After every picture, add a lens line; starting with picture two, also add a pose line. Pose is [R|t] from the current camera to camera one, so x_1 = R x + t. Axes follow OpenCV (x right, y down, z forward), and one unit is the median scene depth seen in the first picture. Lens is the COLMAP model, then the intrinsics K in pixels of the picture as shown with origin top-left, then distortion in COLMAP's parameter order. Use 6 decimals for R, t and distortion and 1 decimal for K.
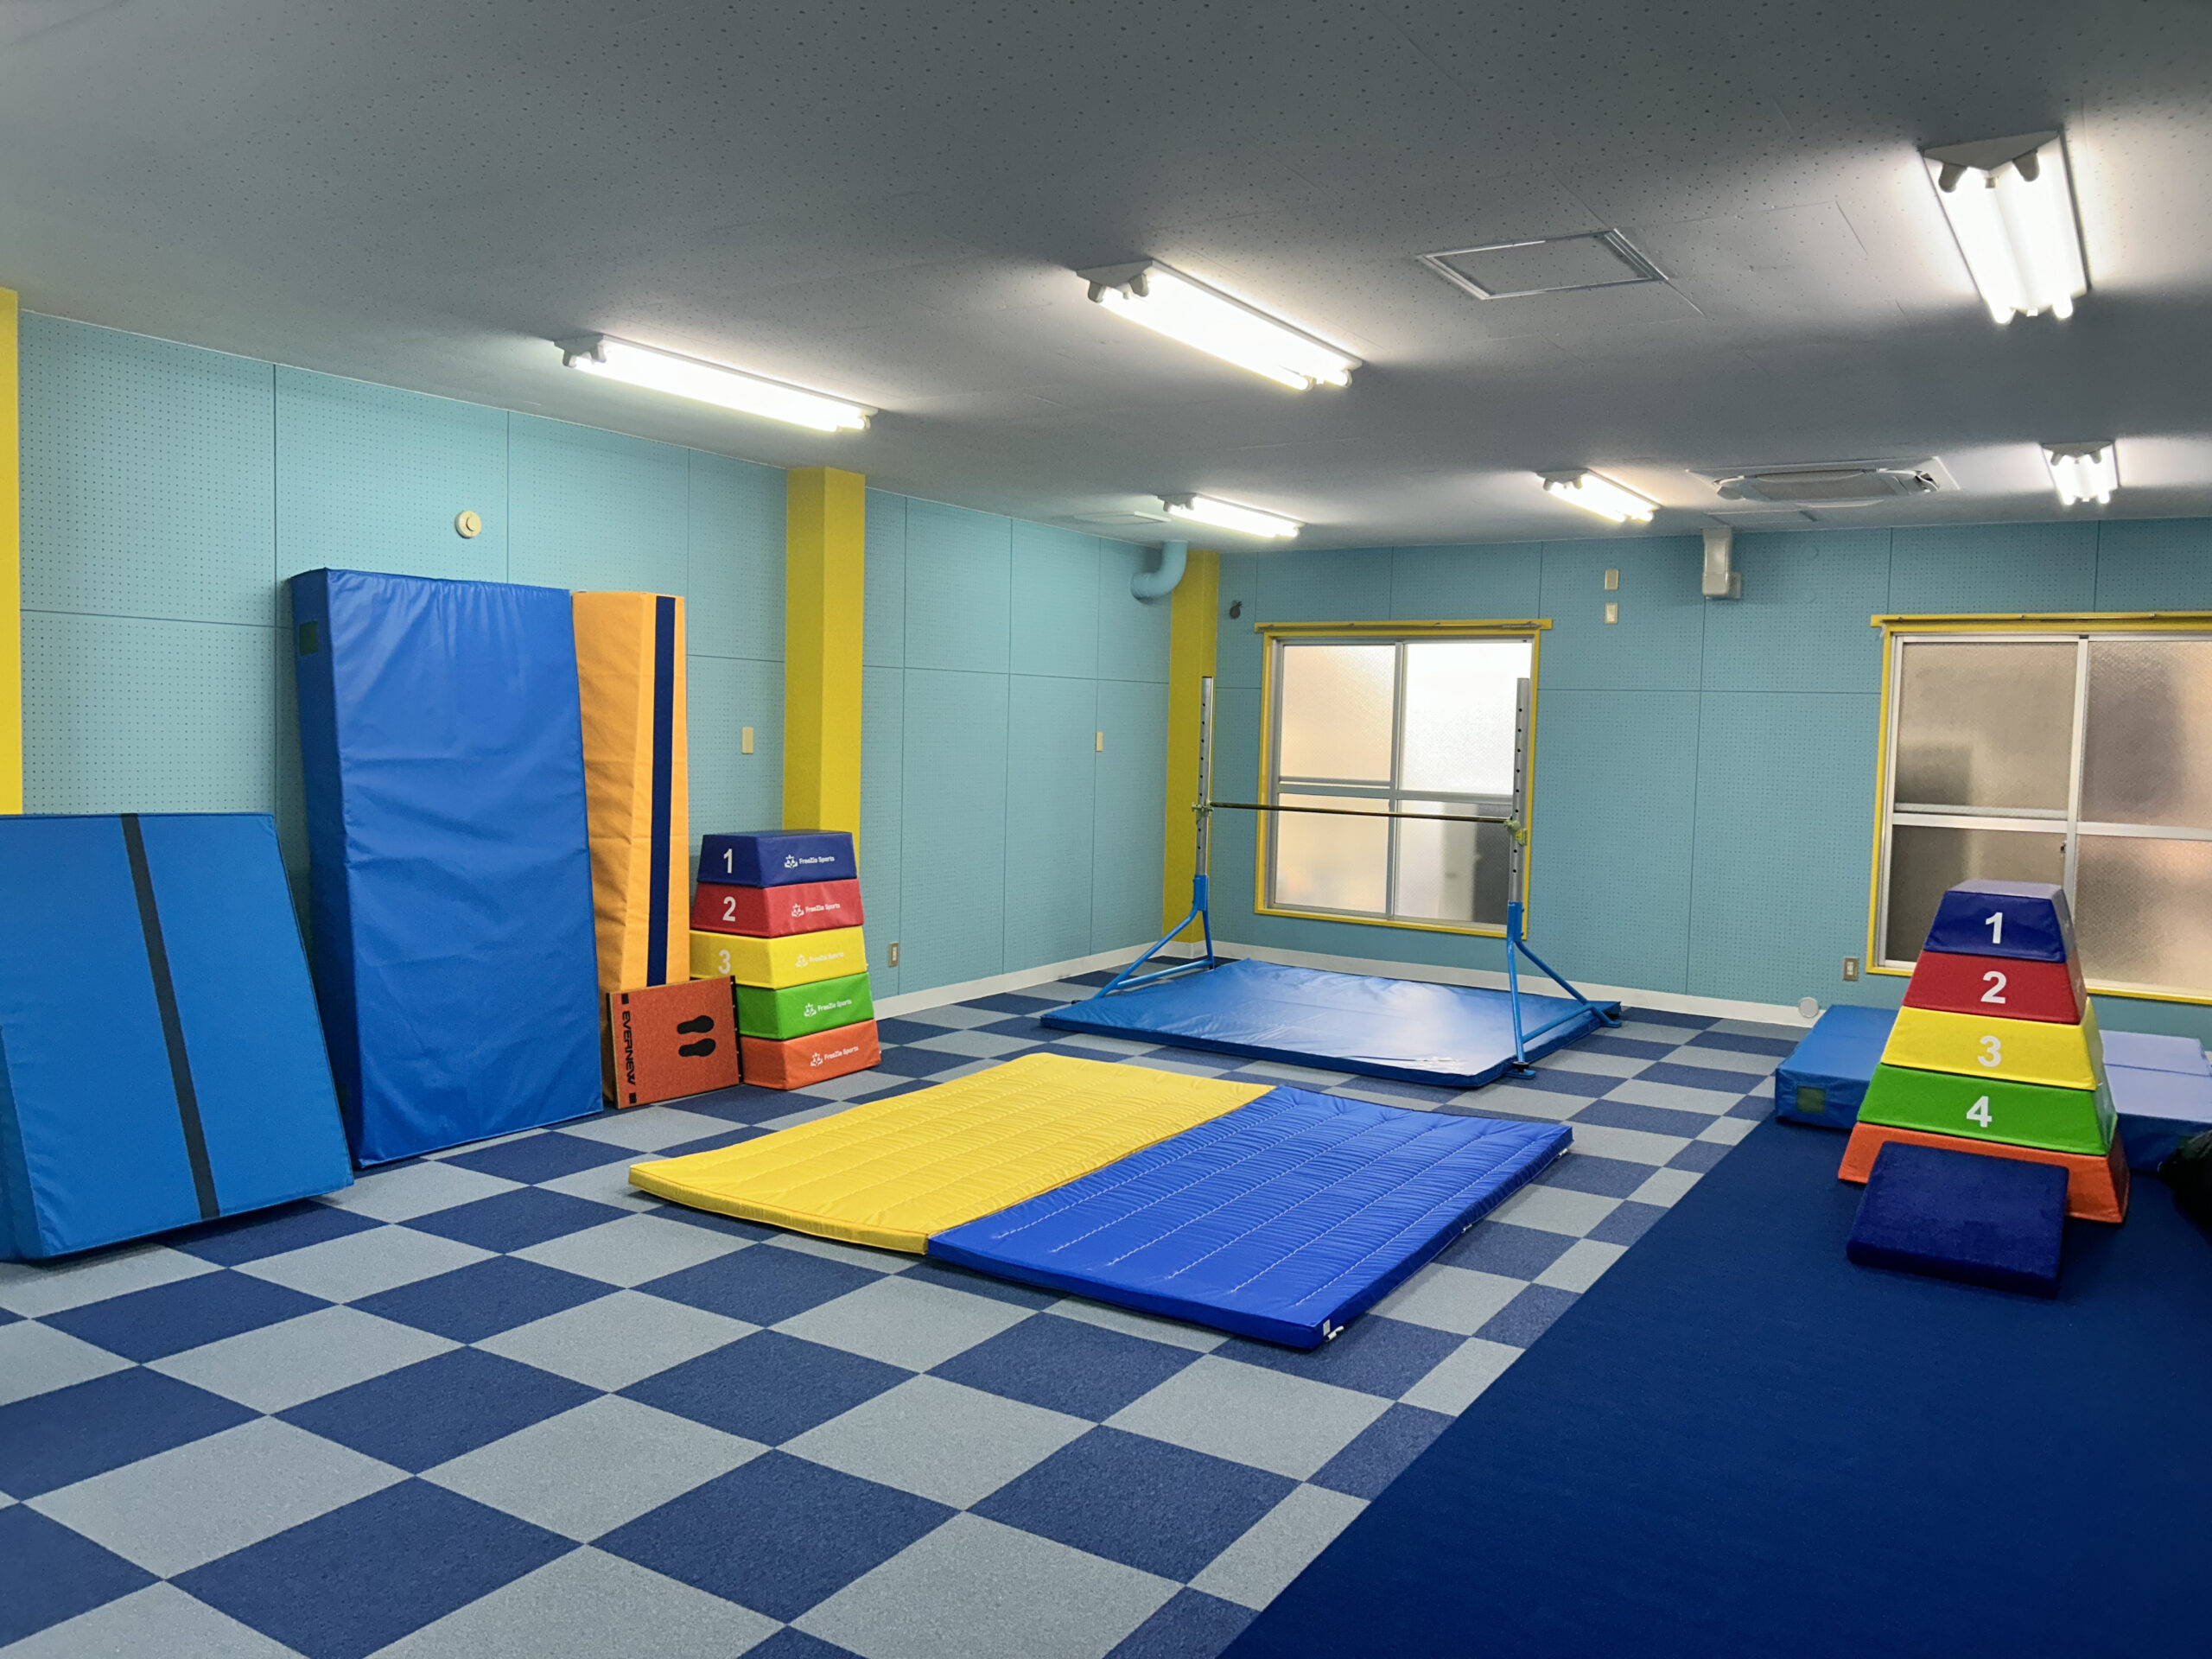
lens RADIAL K [[1669.3, 0, 1106.0], [0, 1669.3, 829.5], [0, 0, 1]] dist [0.106438, 0.005105]
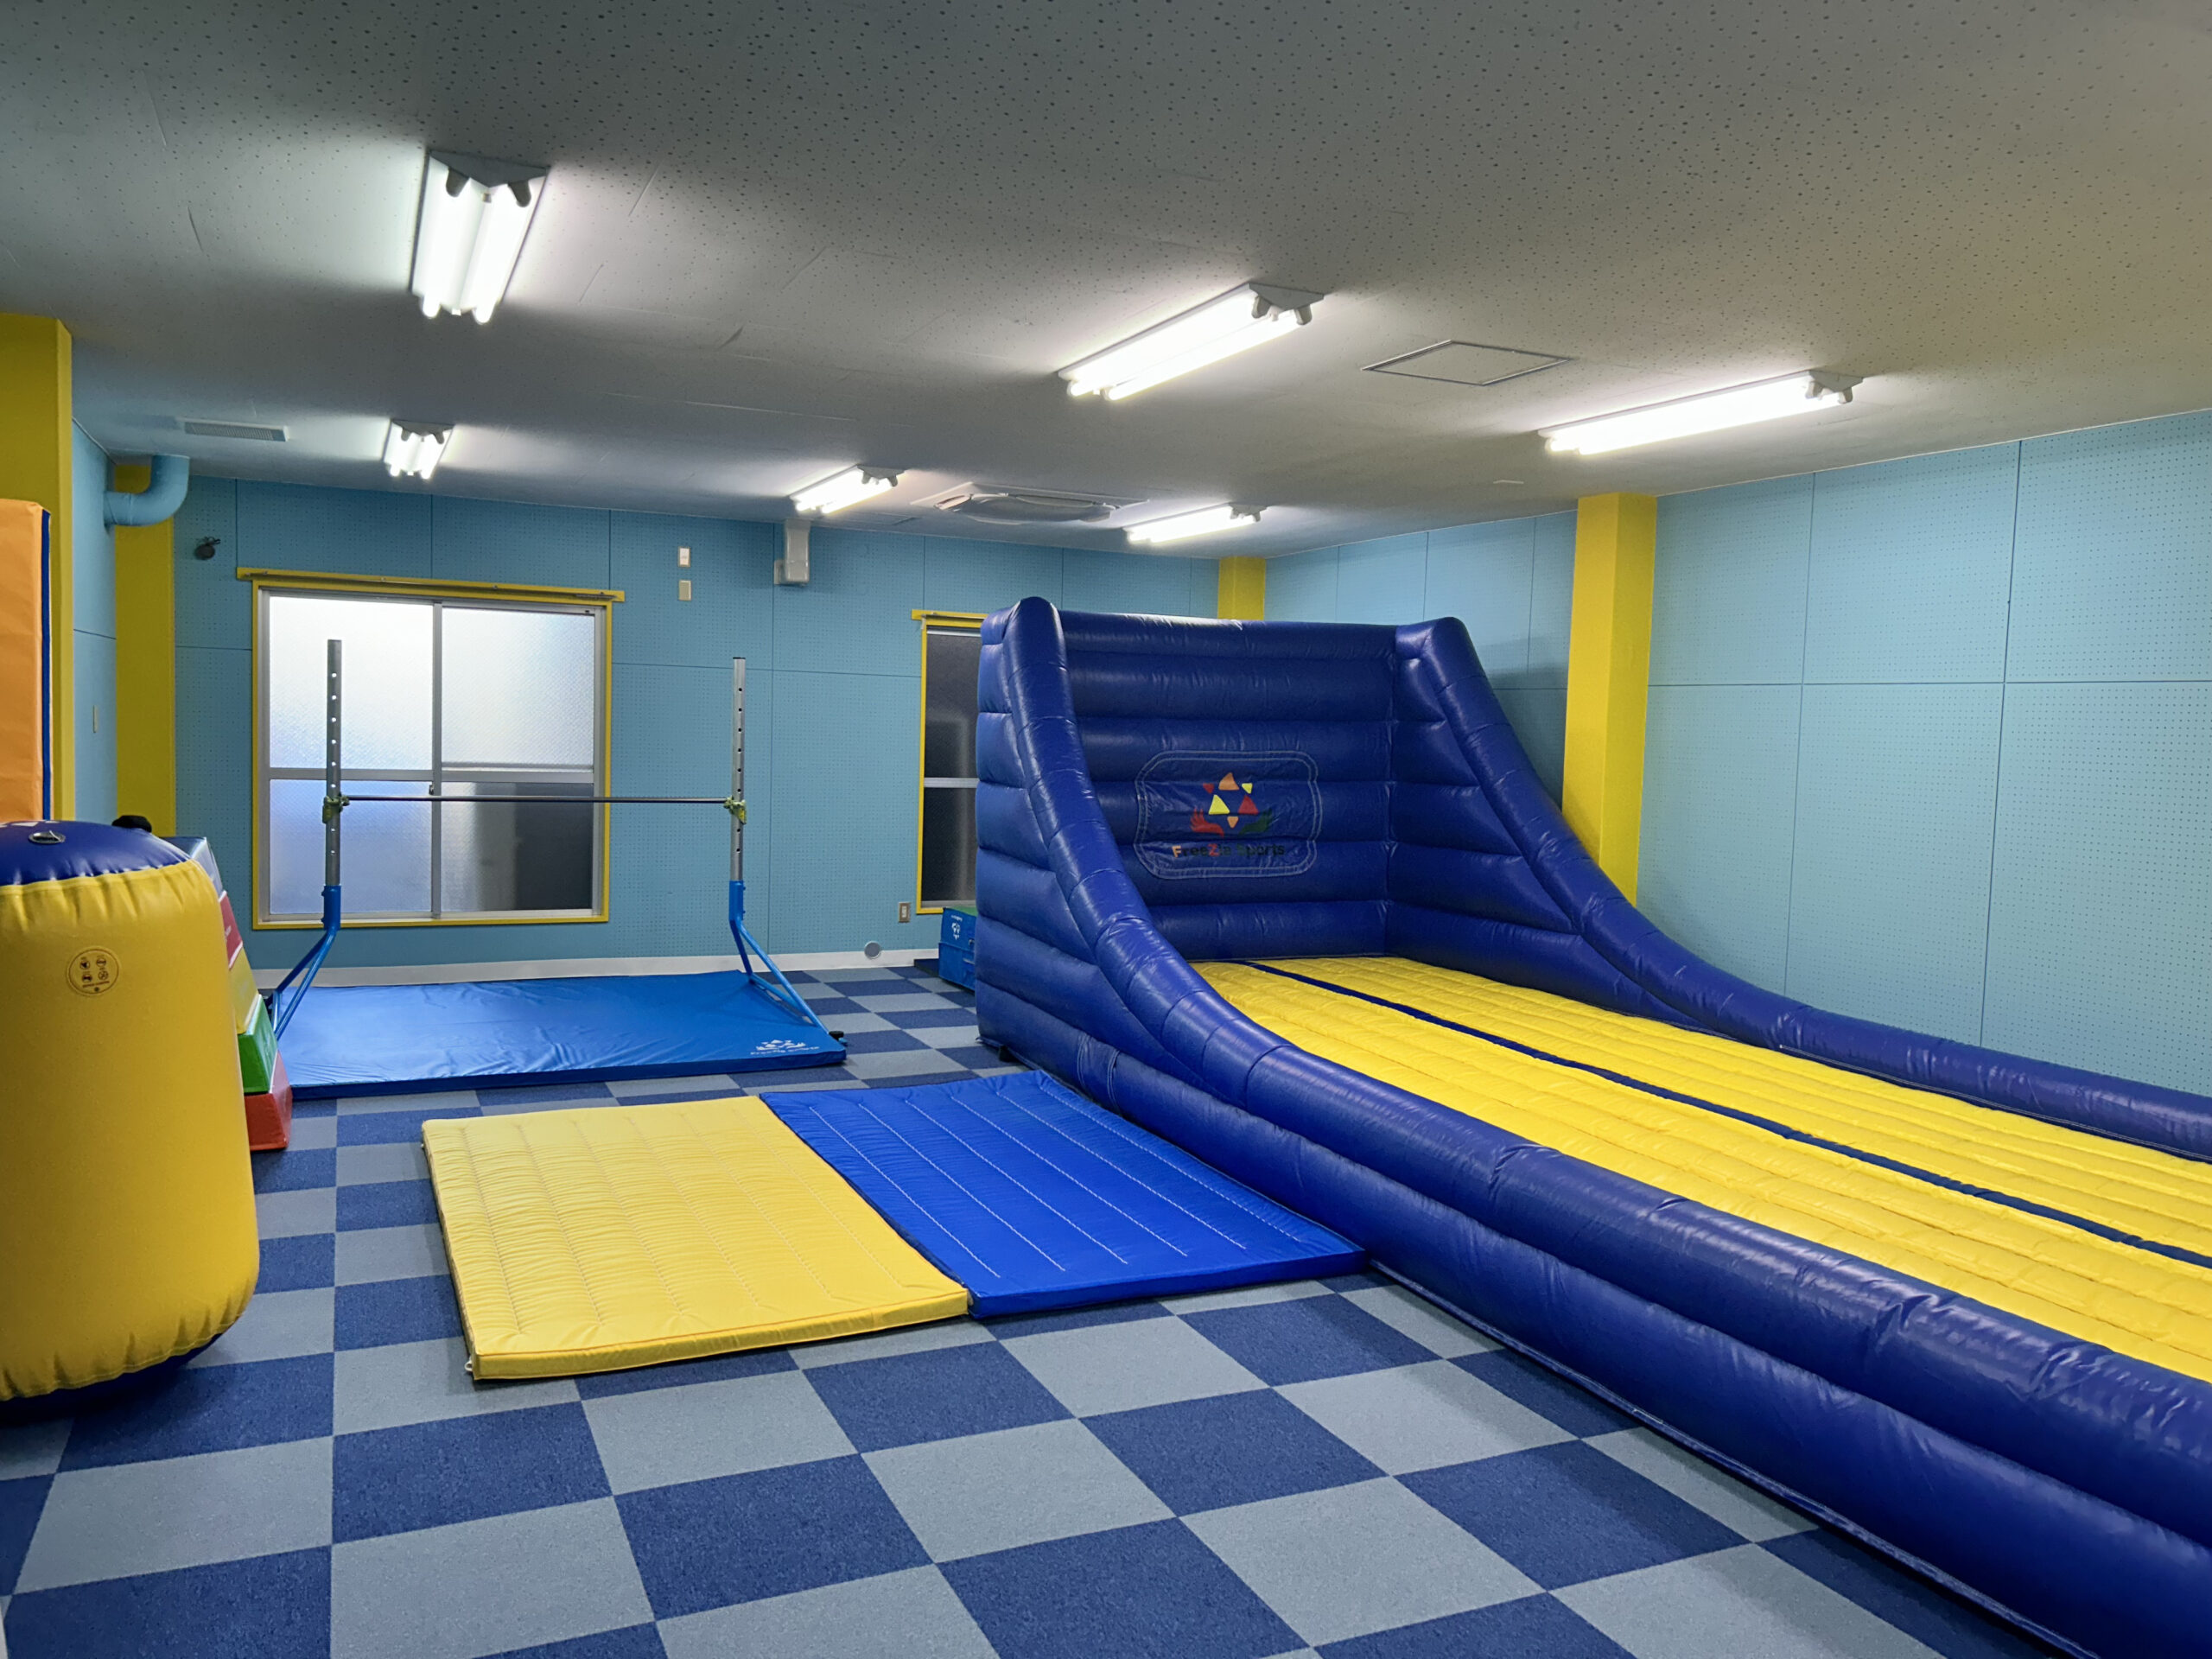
lens RADIAL K [[1629.5, 0, 1106.0], [0, 1629.5, 829.5], [0, 0, 1]] dist [-0.047780, 0.001000]
pose [[0.545334, -0.070448, 0.835253, -0.157994], [0.035833, 0.997510, 0.060738, -0.012573], [-0.837453, -0.003193, 0.546501, 0.091441]]
